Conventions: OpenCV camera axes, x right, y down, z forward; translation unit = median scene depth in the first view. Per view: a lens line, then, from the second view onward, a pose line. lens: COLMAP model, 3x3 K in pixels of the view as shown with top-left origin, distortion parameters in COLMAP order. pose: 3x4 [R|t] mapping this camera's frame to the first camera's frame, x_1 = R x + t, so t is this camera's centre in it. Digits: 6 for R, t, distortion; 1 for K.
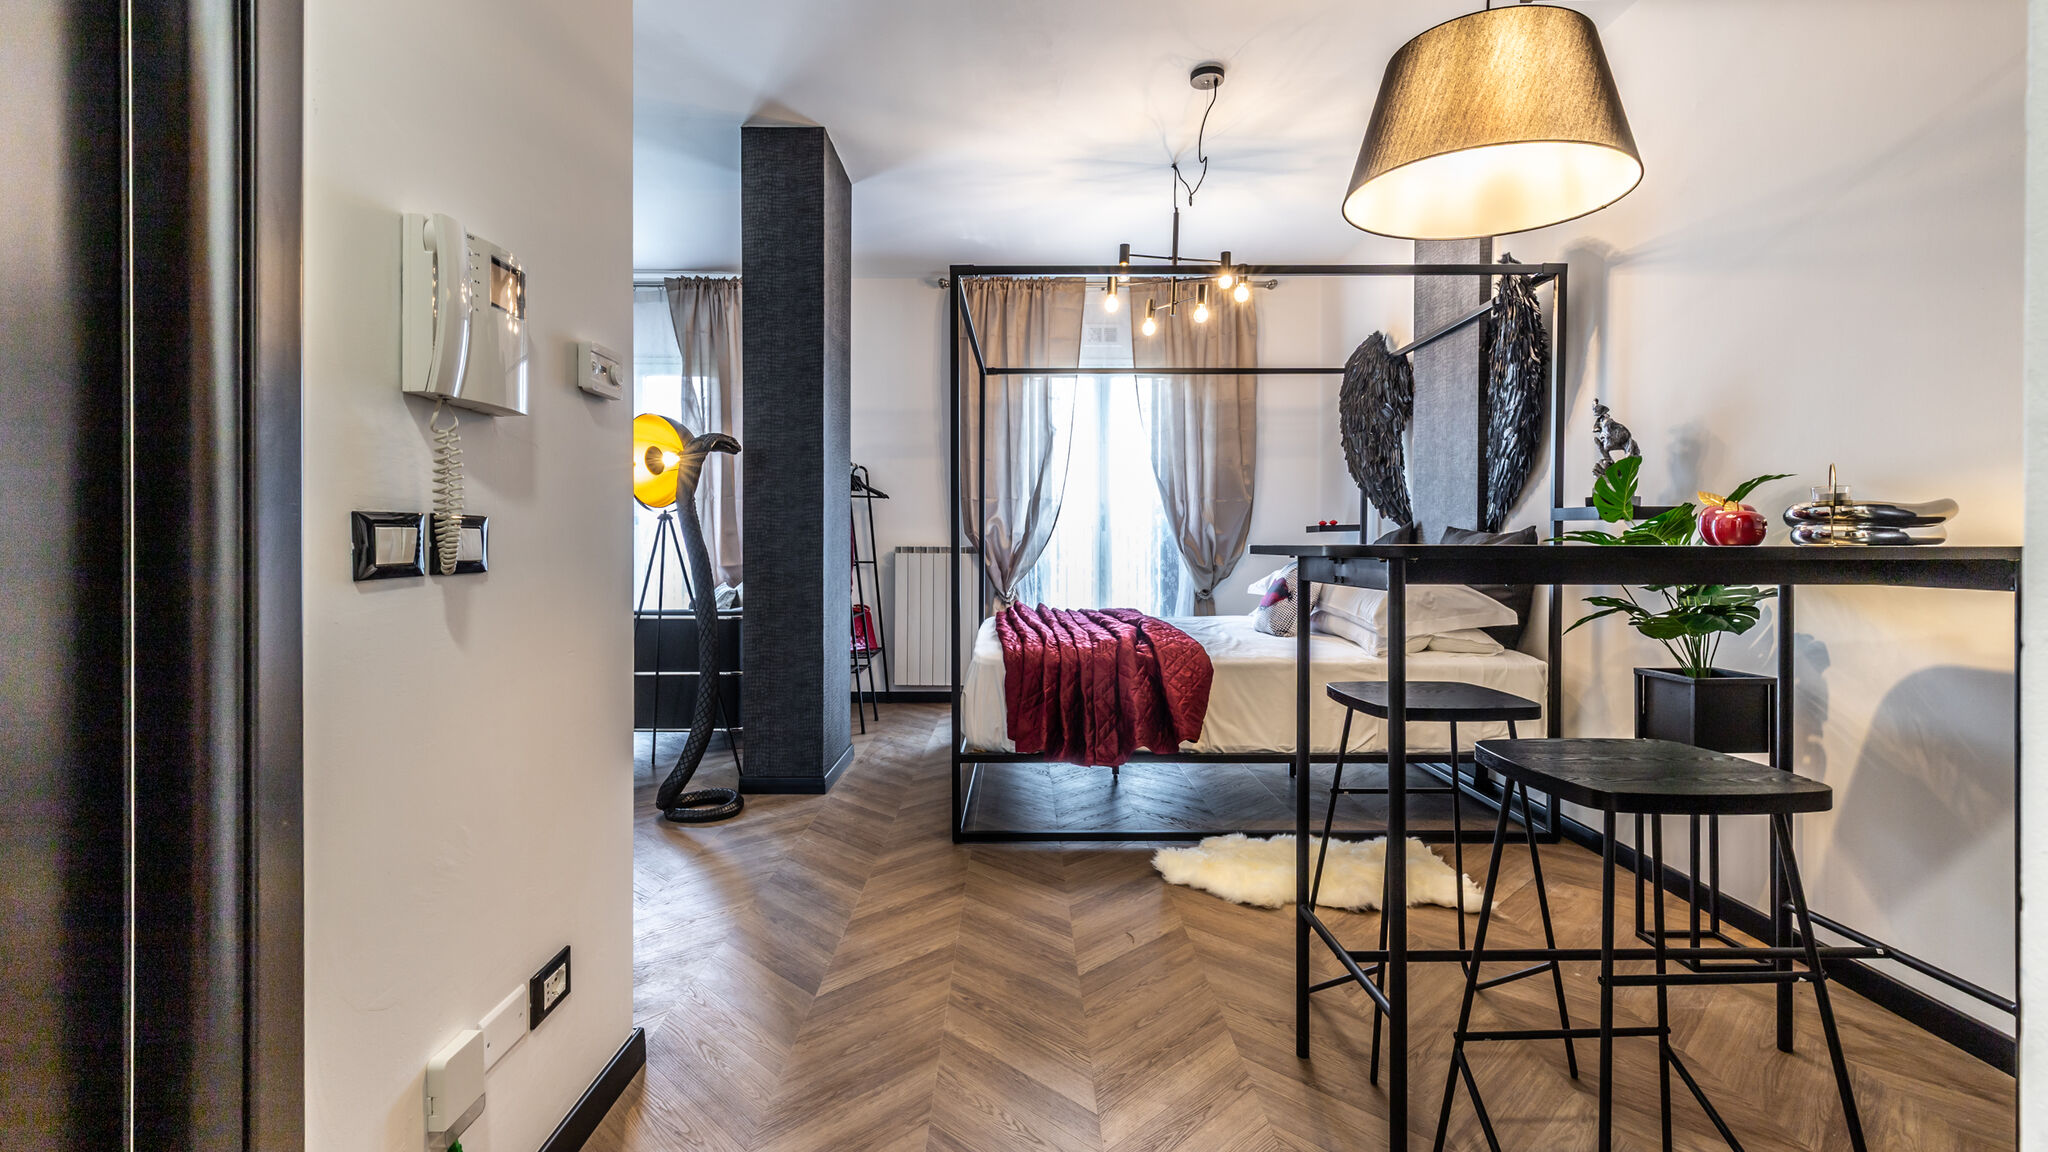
lens RADIAL K [[943.1, 0, 1051.0], [0, 943.1, 546.8], [0, 0, 1]] dist [0.018474, 0.000150]
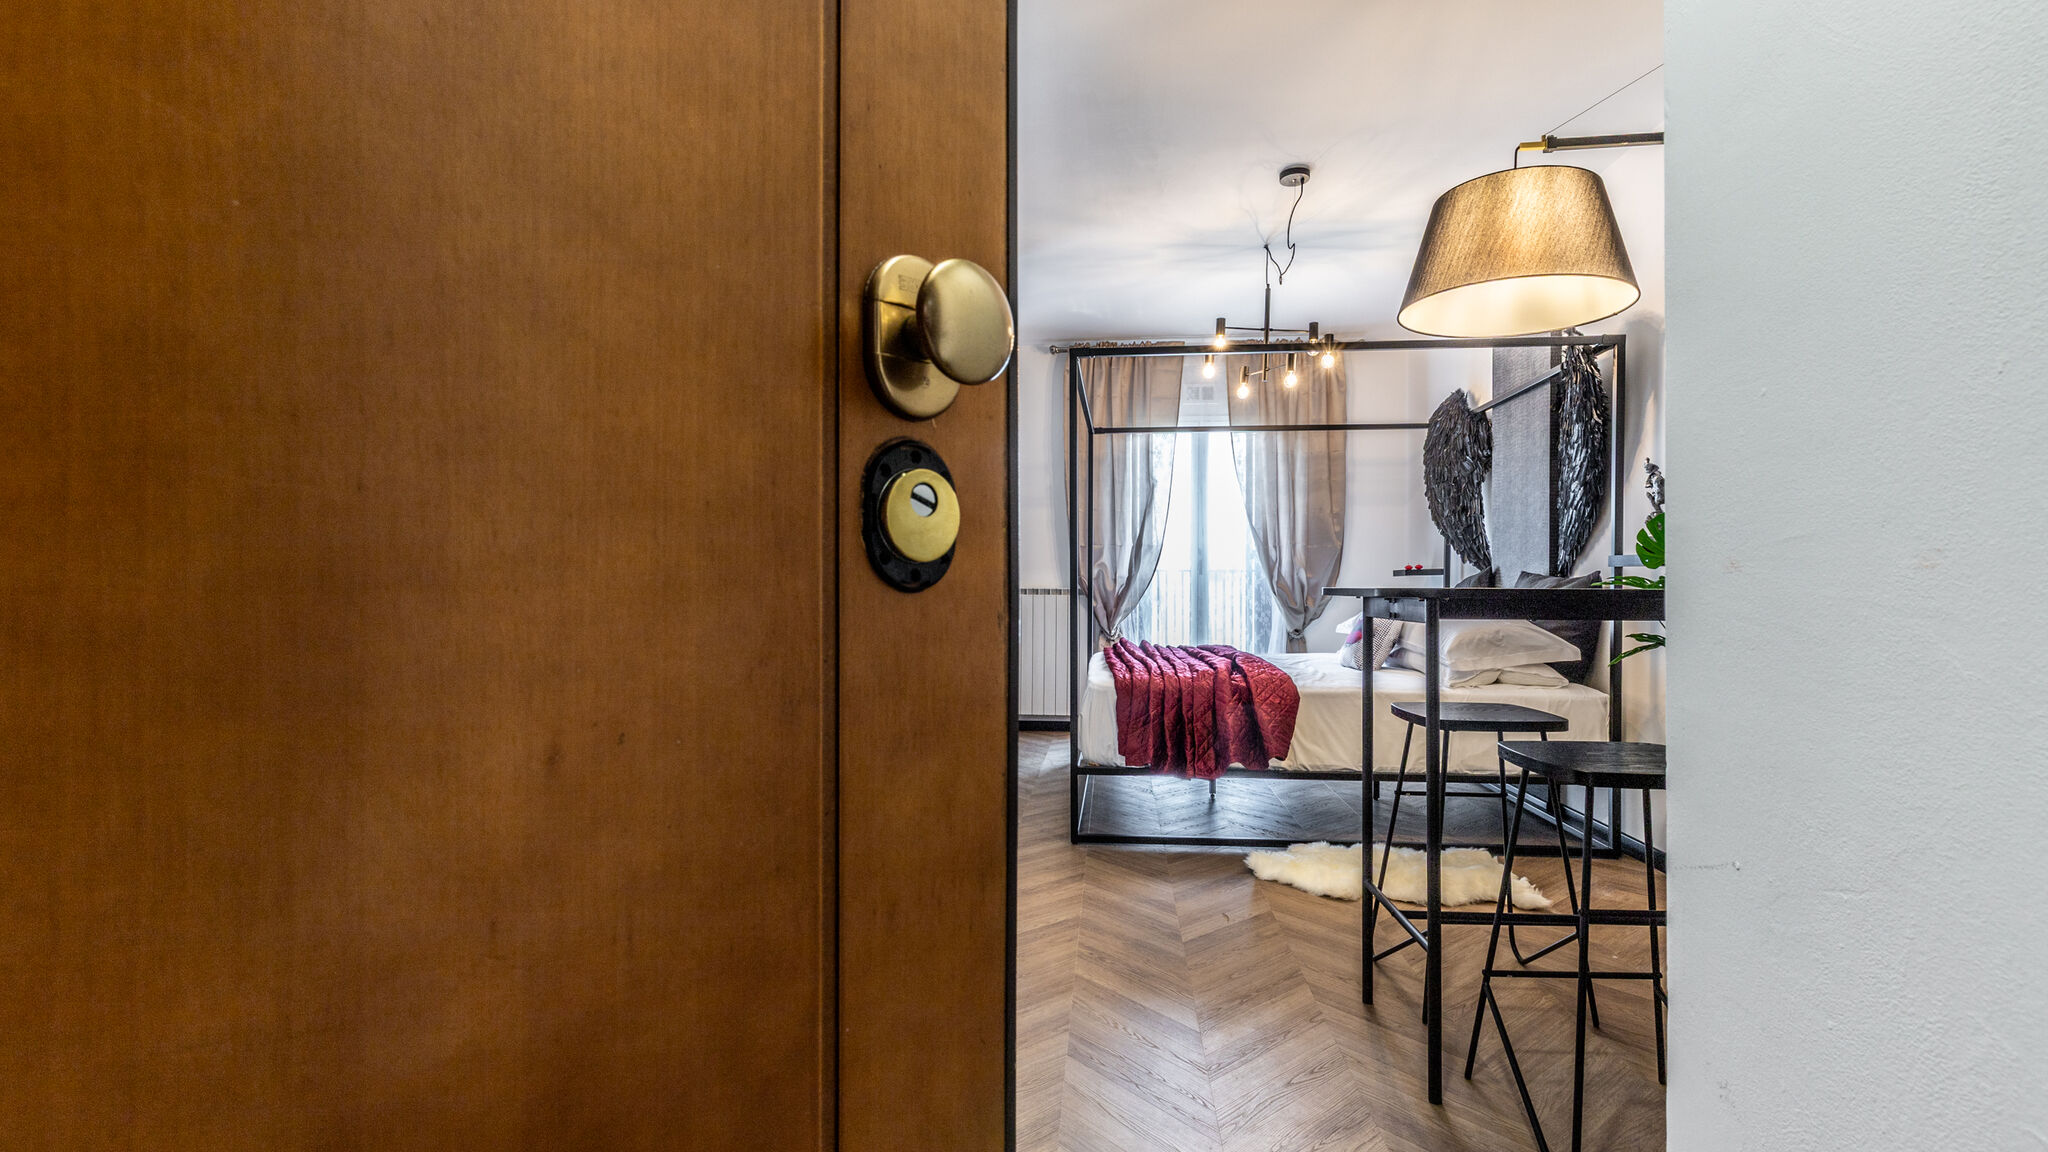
lens RADIAL K [[932.1, 0, 1052.7], [0, 932.1, 578.5], [0, 0, 1]] dist [0.015791, -0.005012]
pose [[0.994976, 0.000932, -0.100110, -0.011654], [-0.002069, 0.999935, -0.011254, 0.000194], [0.100093, 0.011405, 0.994913, -0.148038]]
